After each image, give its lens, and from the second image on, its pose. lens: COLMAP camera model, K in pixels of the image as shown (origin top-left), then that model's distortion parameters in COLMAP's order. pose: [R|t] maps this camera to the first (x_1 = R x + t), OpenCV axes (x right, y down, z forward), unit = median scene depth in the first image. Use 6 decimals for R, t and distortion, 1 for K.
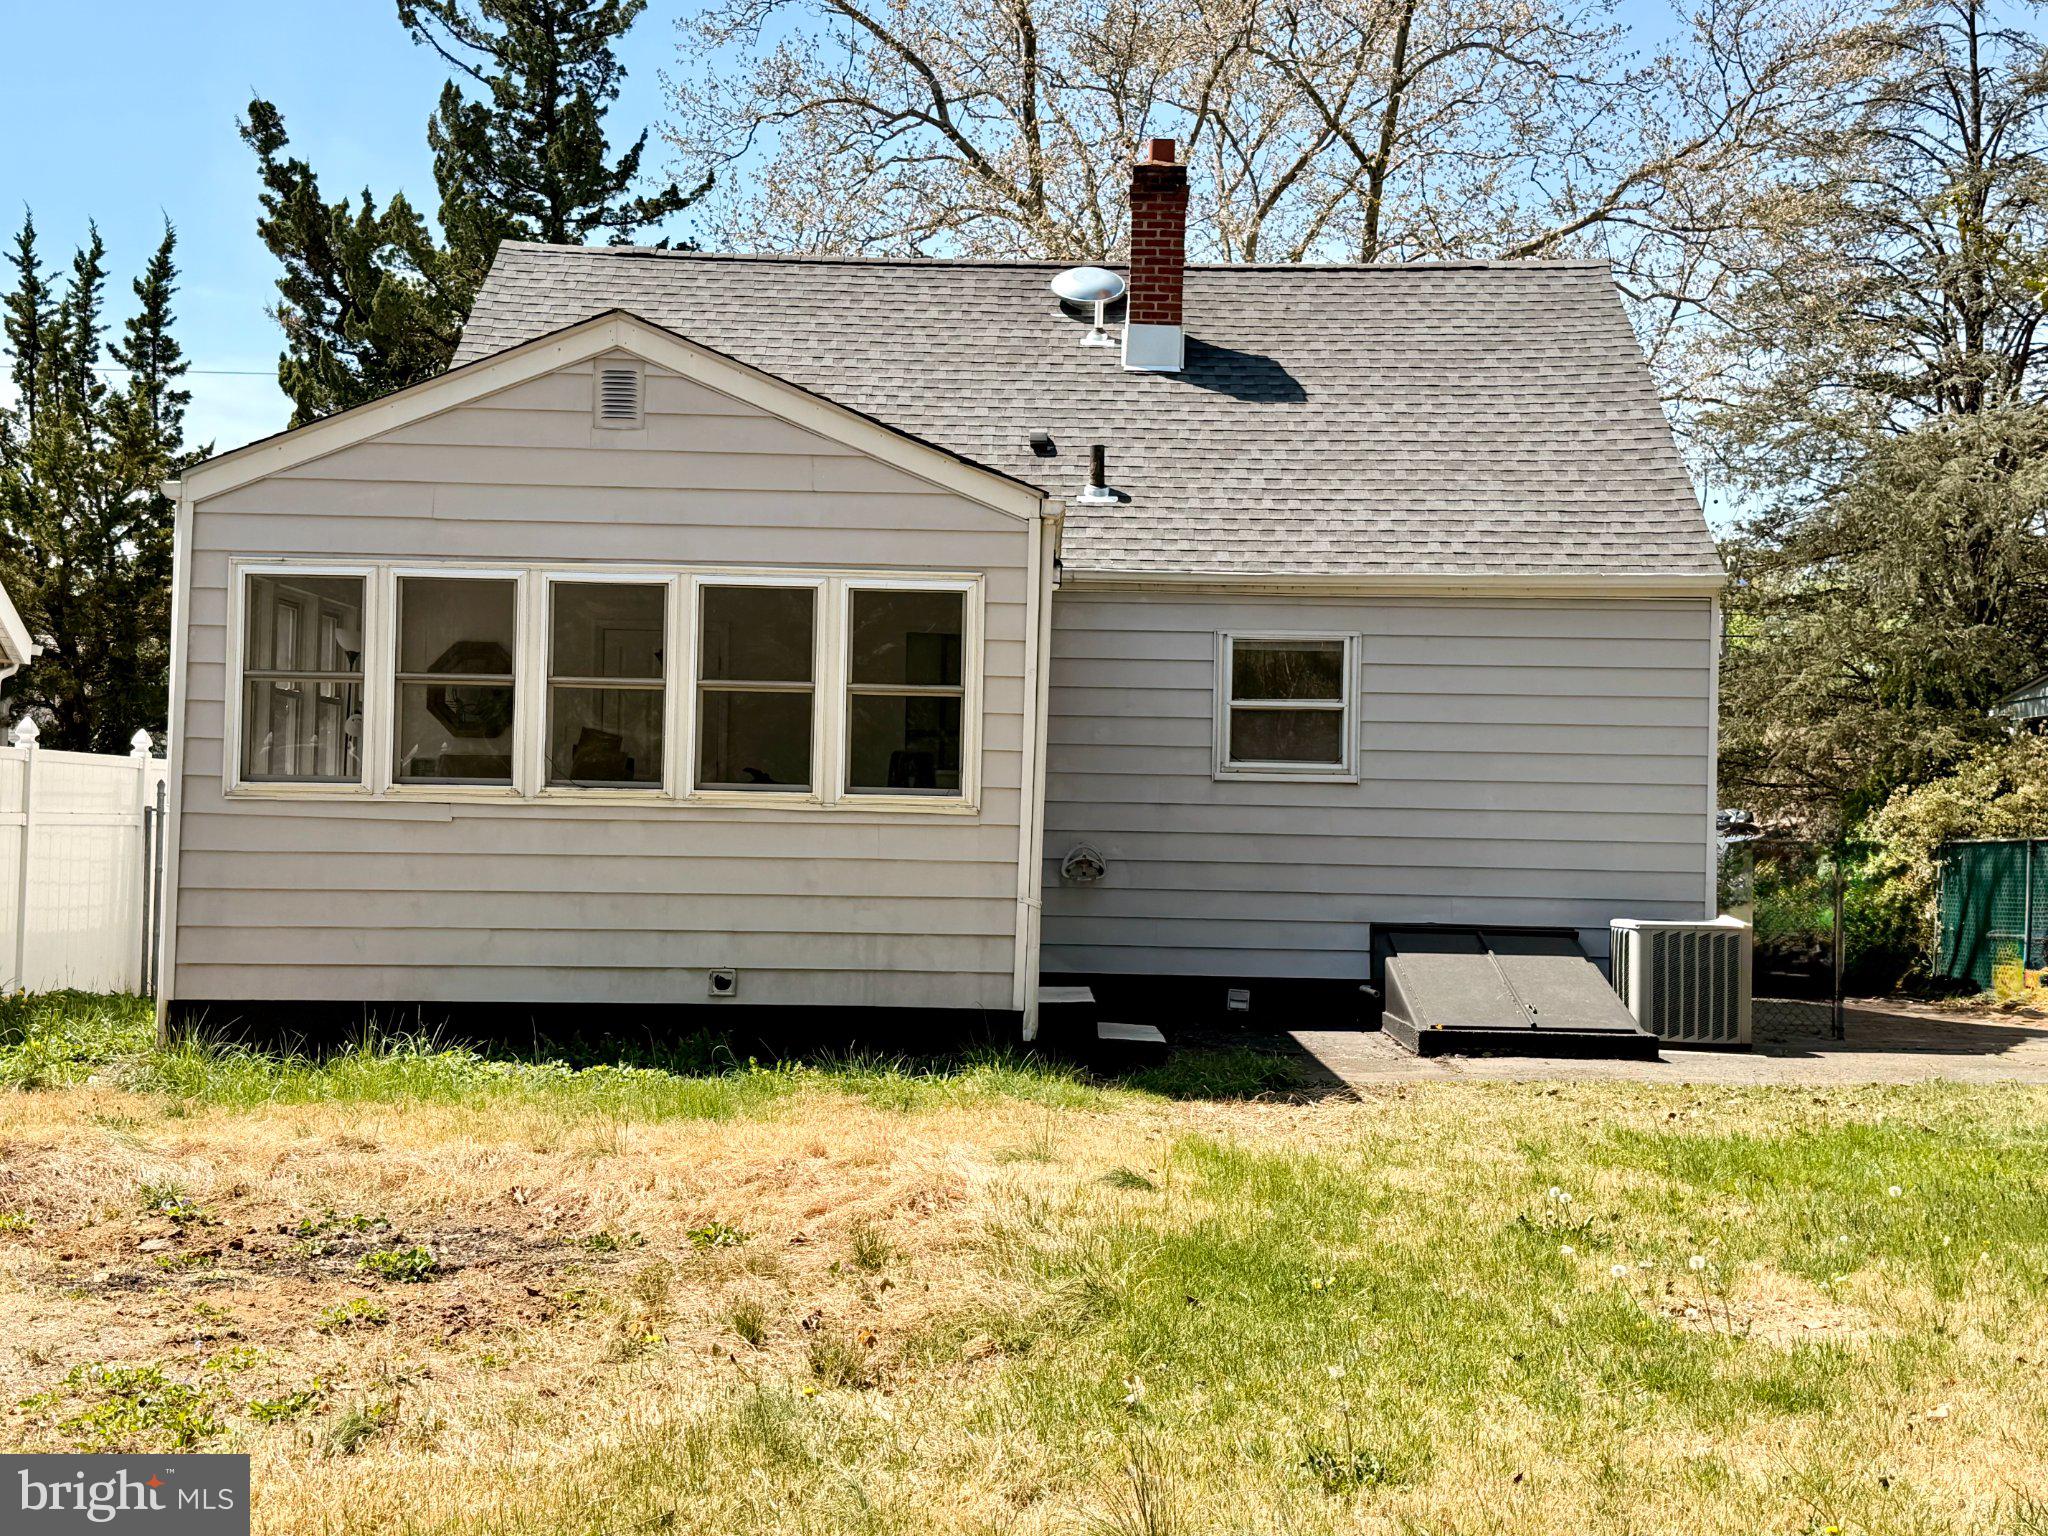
lens RADIAL K [[2318.6, 0, 1024.0], [0, 2318.6, 768.0], [0, 0, 1]] dist [0.158877, -0.342090]
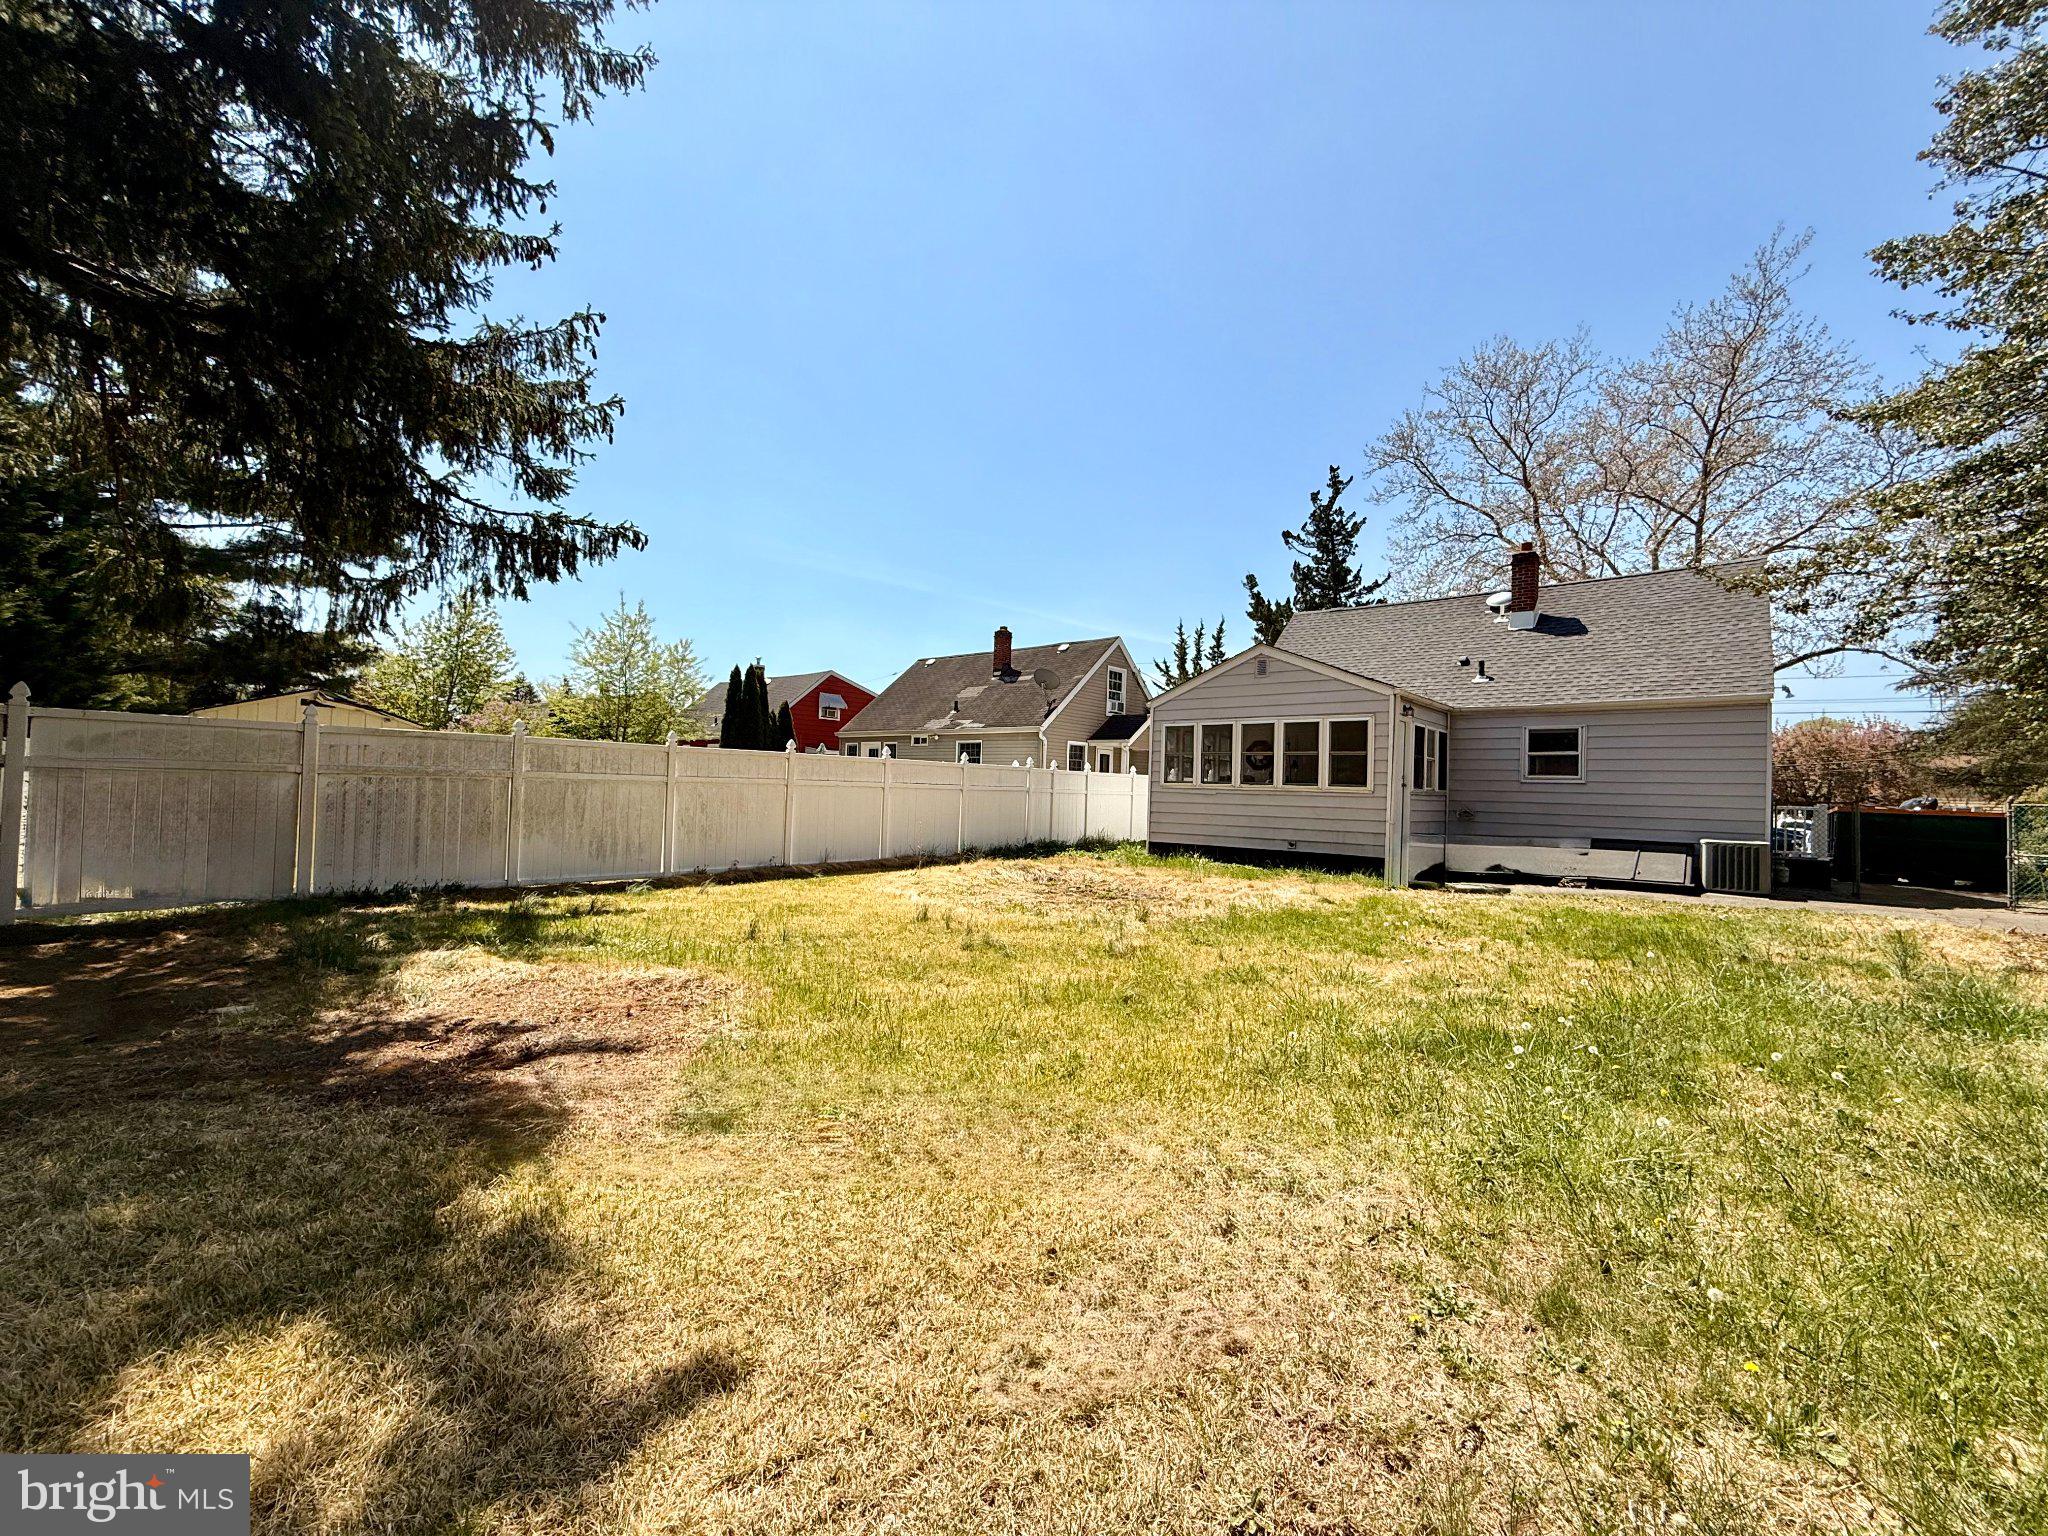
lens RADIAL K [[826.5, 0, 1024.0], [0, 826.5, 768.0], [0, 0, 1]] dist [0.000063, 0.000007]
pose [[0.765001, -0.014927, -0.643856, 0.242358], [0.003786, 0.999818, -0.018681, 0.003987], [0.644018, 0.011853, 0.764918, -0.093171]]
